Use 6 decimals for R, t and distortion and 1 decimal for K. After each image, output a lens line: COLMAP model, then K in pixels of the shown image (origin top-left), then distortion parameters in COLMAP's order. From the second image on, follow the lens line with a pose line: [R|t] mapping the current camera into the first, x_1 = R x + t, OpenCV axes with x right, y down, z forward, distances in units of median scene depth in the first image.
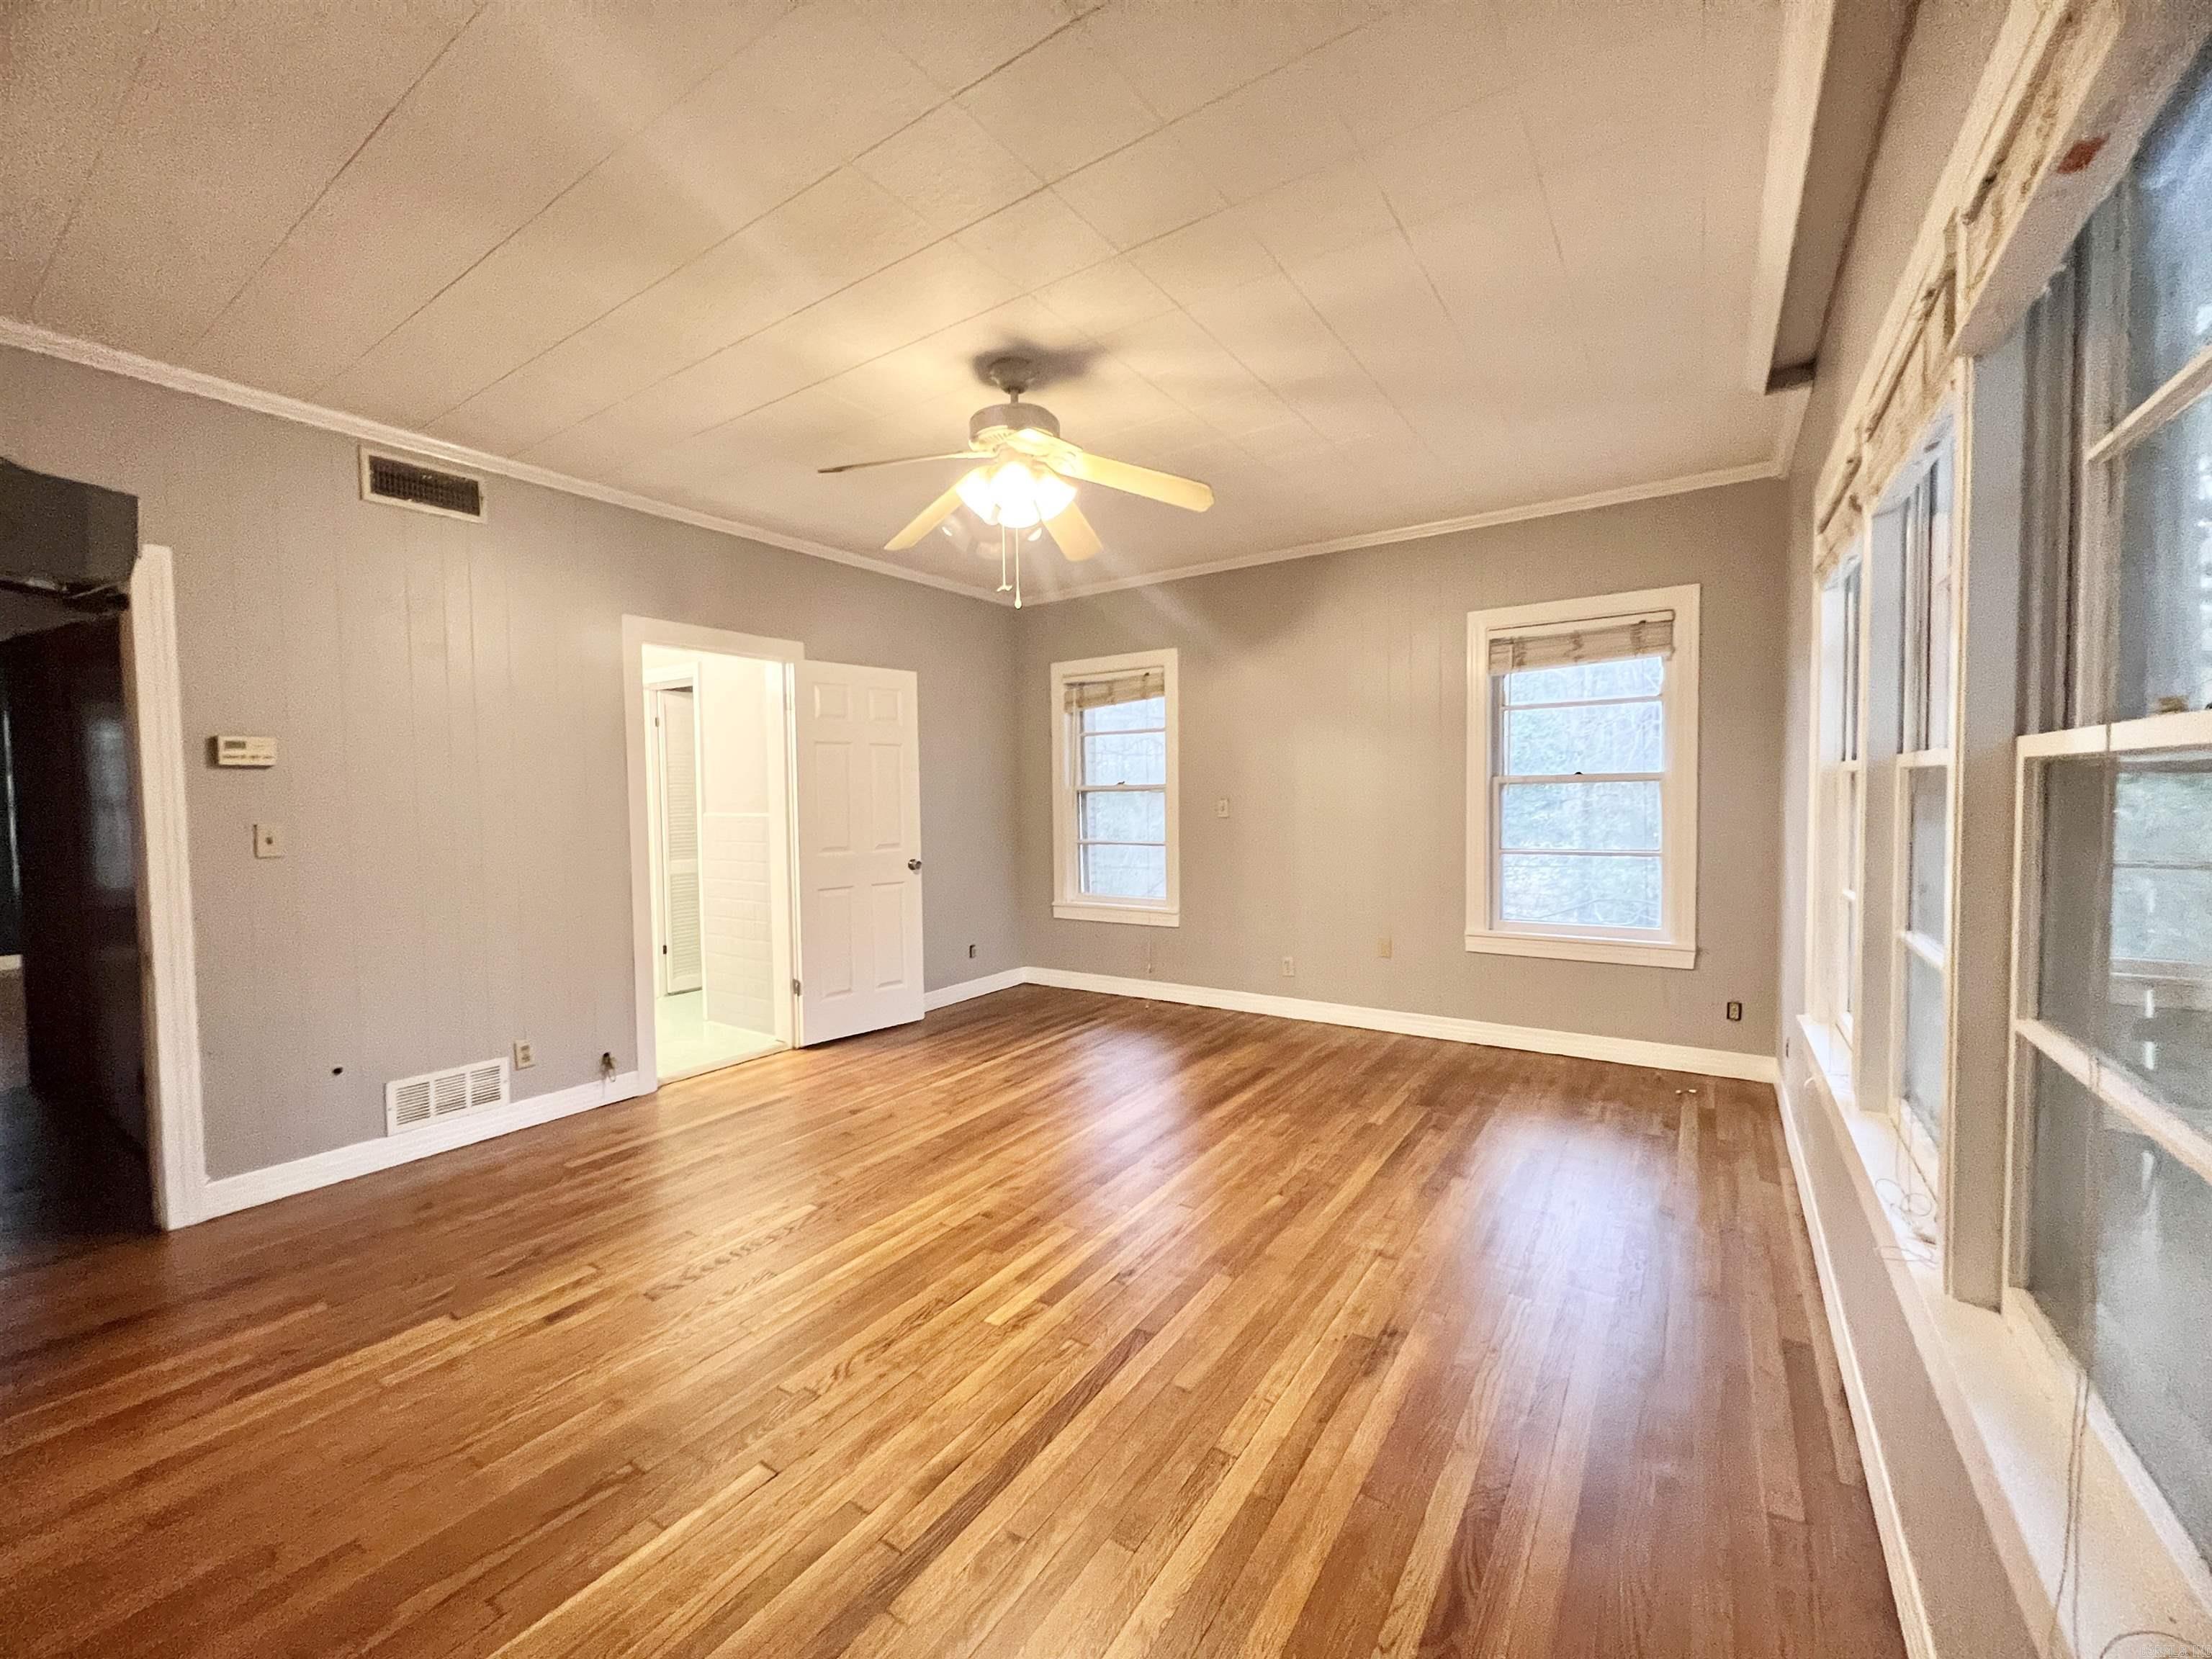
lens RADIAL K [[883.3, 0, 1101.5], [0, 883.3, 829.1], [0, 0, 1]] dist [0.011370, 0.000393]
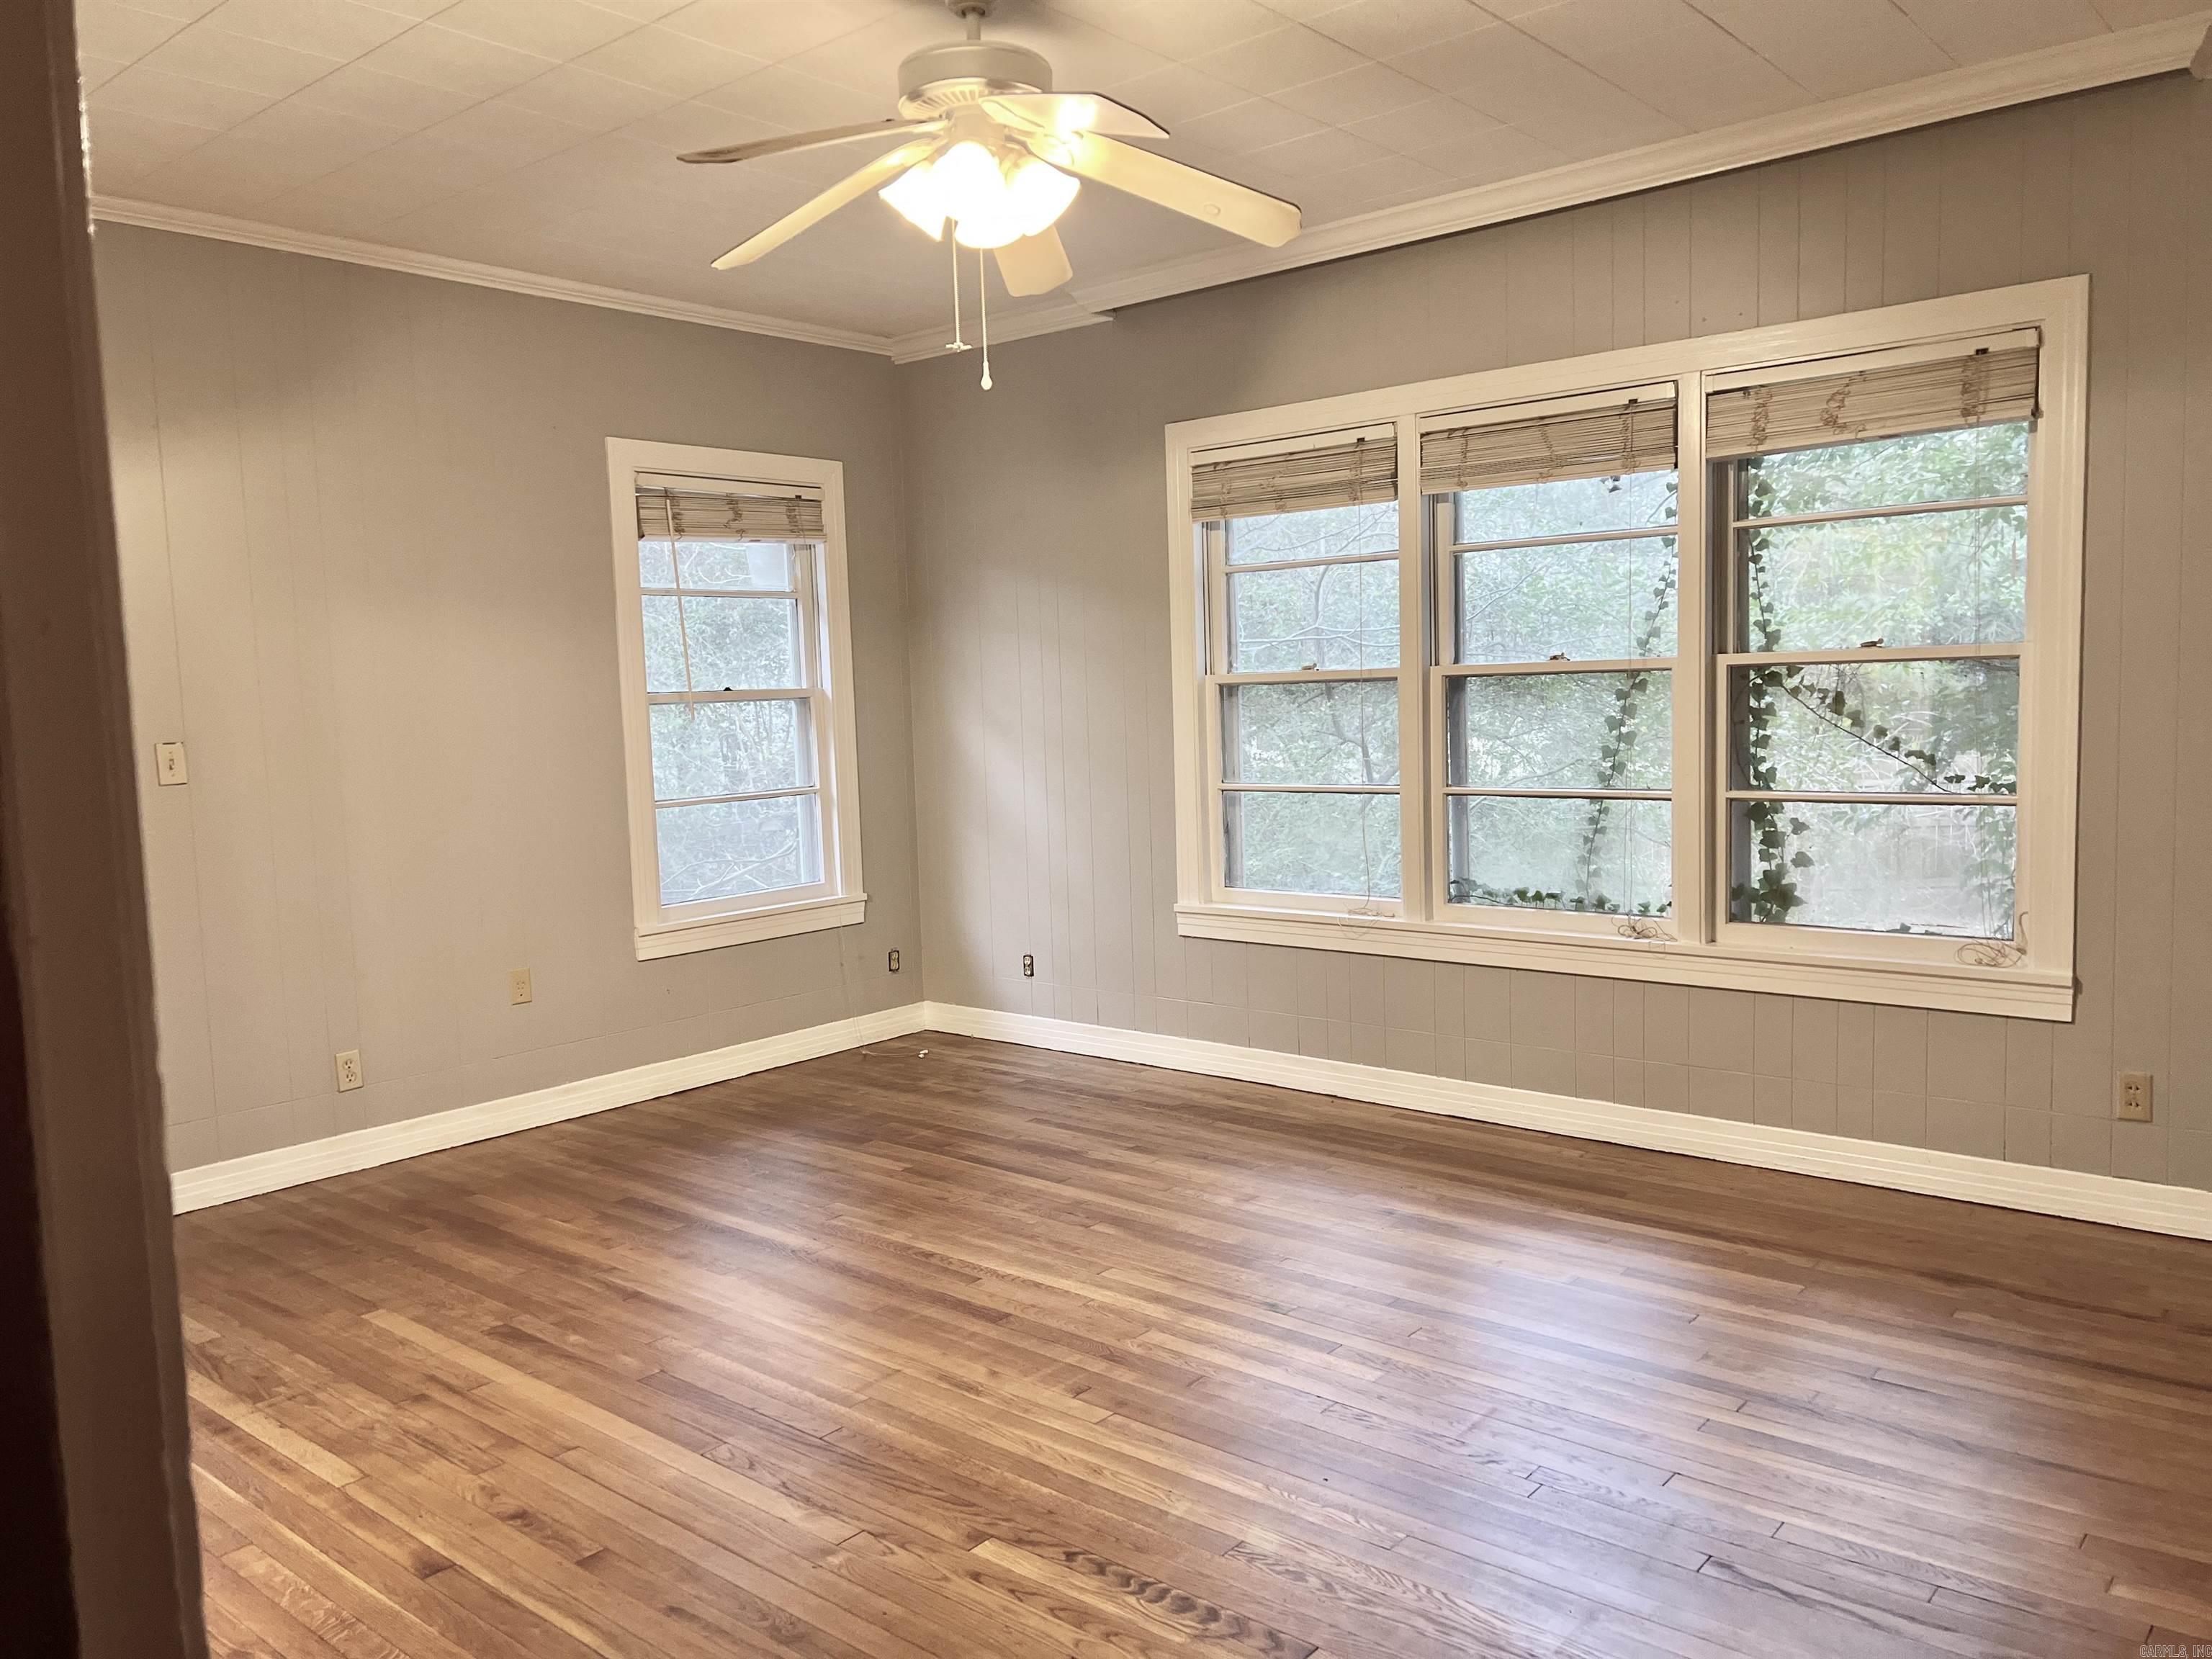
lens RADIAL K [[1662.4, 0, 1119.0], [0, 1662.4, 826.6], [0, 0, 1]] dist [0.049635, -0.054178]
pose [[0.099852, -0.065697, 0.992831, -0.845331], [0.069525, 0.995840, 0.058904, -0.008907], [-0.992570, 0.063145, 0.104004, 0.569756]]
